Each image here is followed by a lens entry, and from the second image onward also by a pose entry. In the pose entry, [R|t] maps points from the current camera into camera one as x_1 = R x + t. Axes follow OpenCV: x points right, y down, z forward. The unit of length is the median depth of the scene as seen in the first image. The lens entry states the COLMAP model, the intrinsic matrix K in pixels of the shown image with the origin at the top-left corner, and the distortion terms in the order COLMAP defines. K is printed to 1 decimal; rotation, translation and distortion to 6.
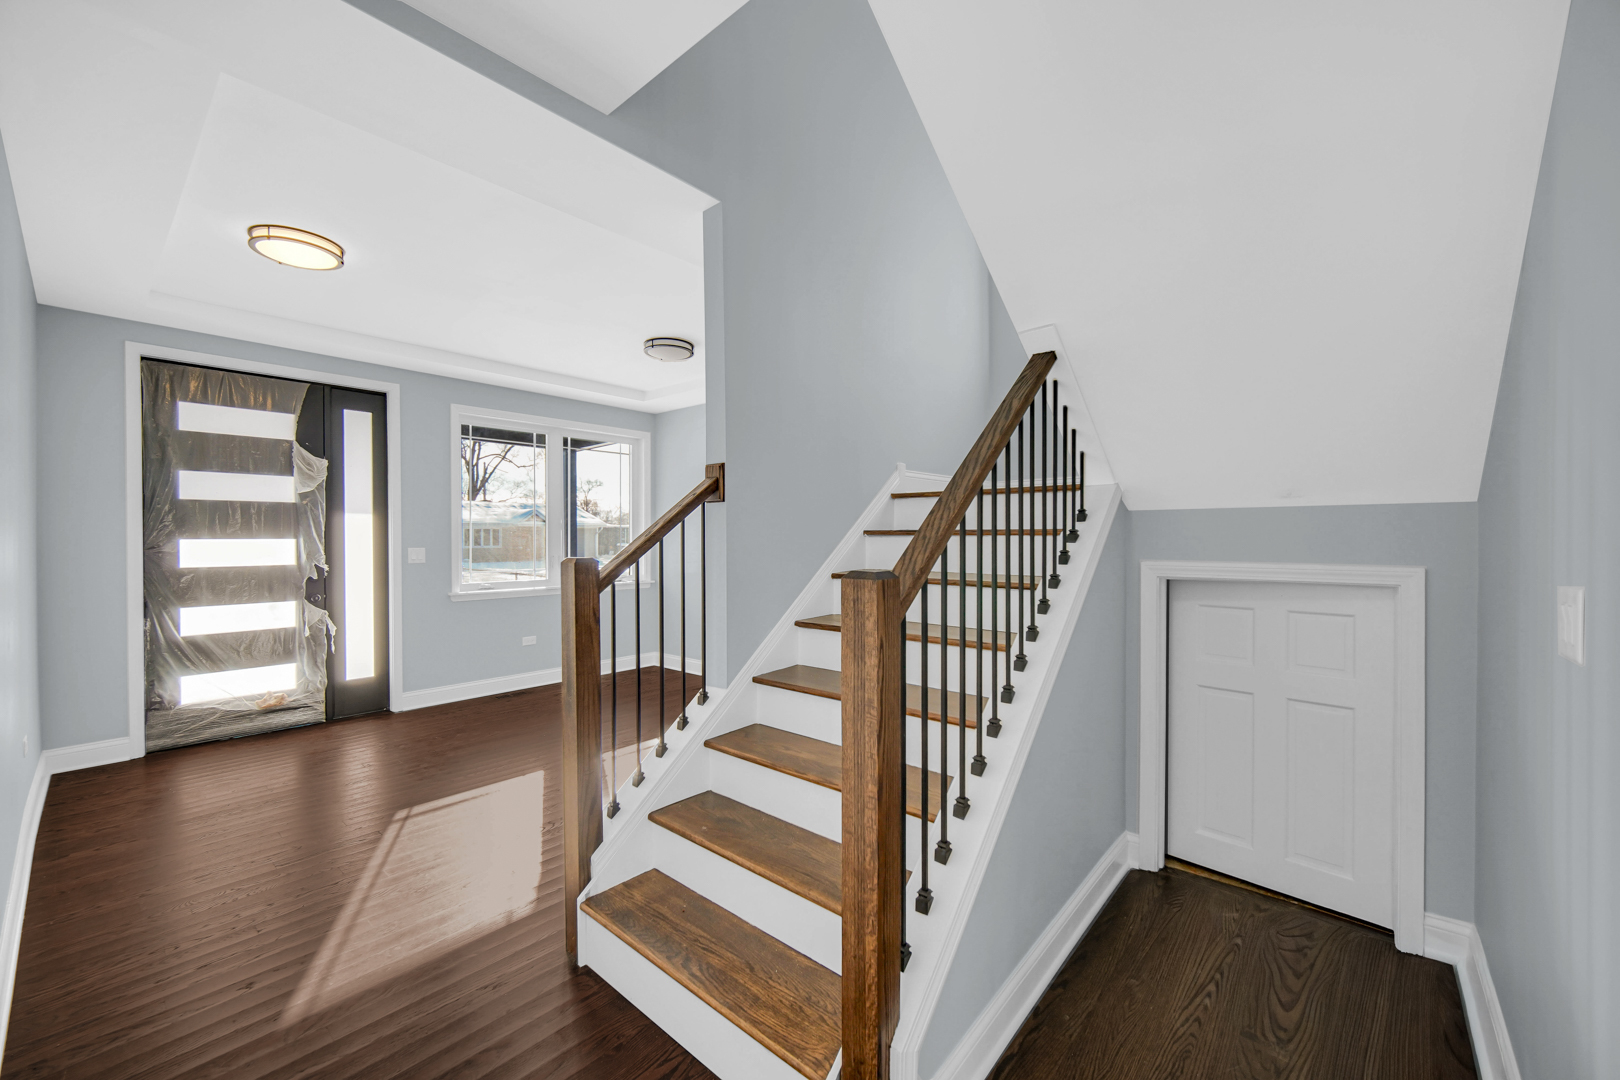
lens RADIAL K [[640.3, 0, 810.4], [0, 640.3, 540.4], [0, 0, 1]] dist [0.000222, -0.001604]
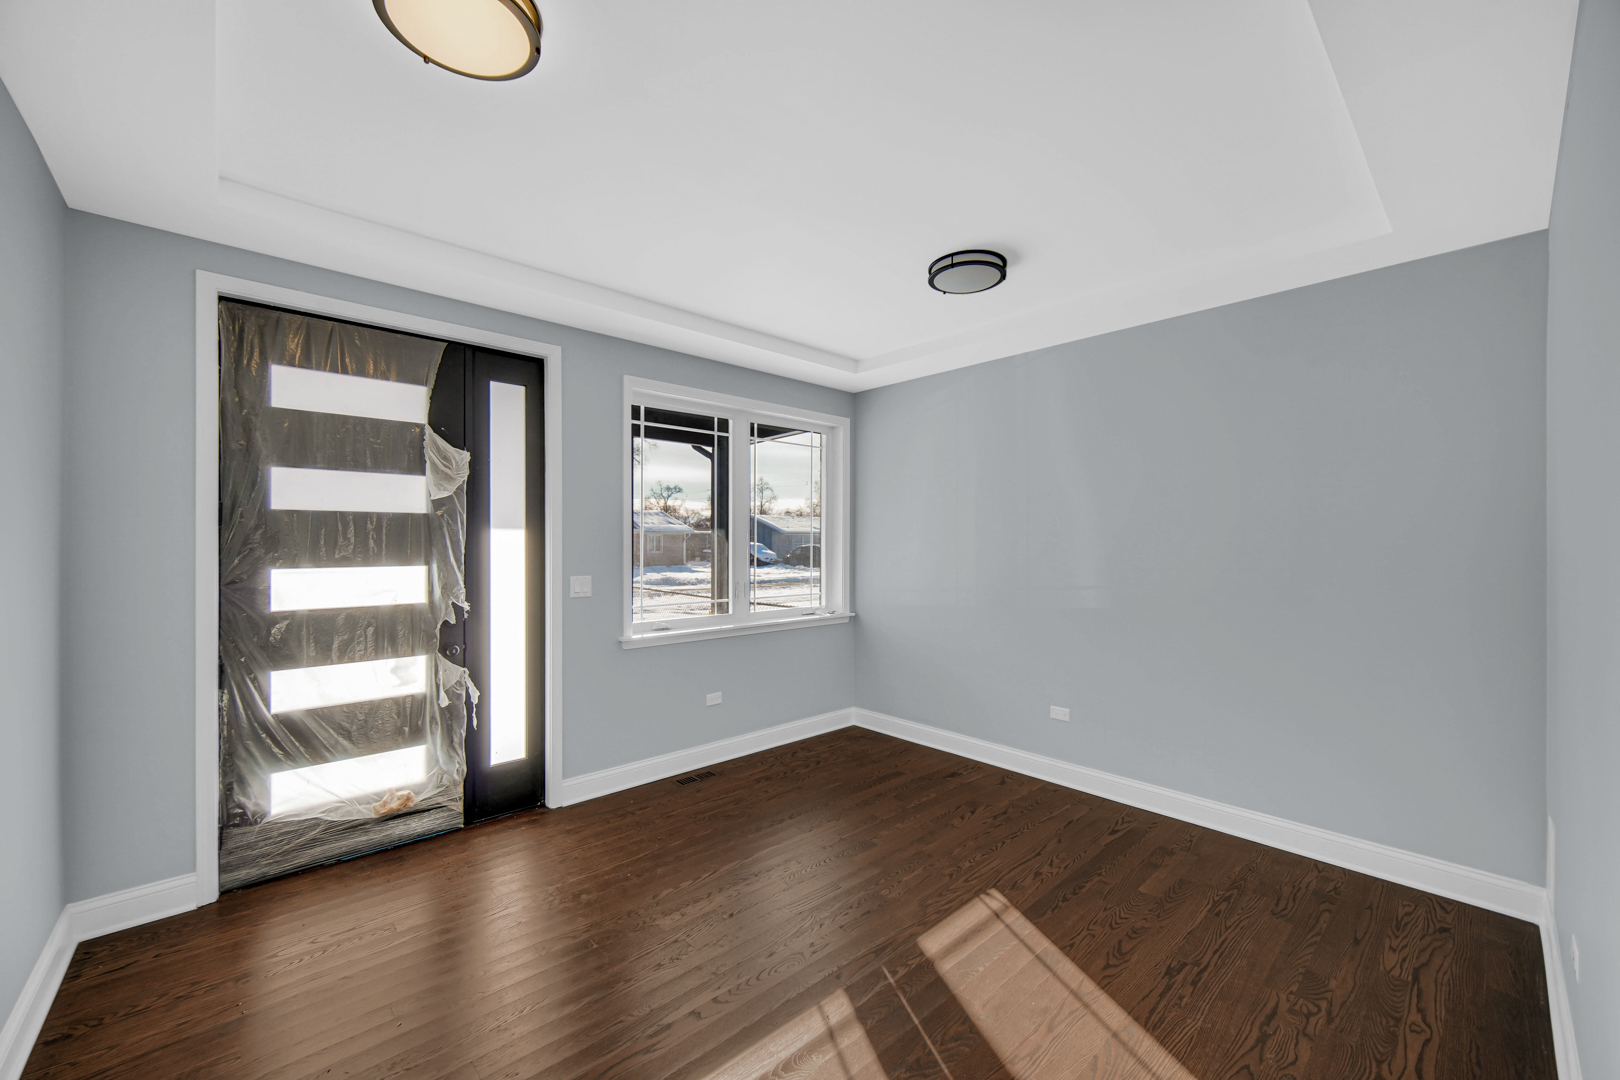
lens RADIAL K [[640.3, 0, 809.1], [0, 640.3, 541.7], [0, 0, 1]] dist [0.000222, -0.001604]
pose [[0.993202, 0.003012, -0.116366, -0.329743], [-0.003759, 0.999974, -0.006201, -0.027098], [0.116344, 0.006596, 0.993187, 0.378547]]
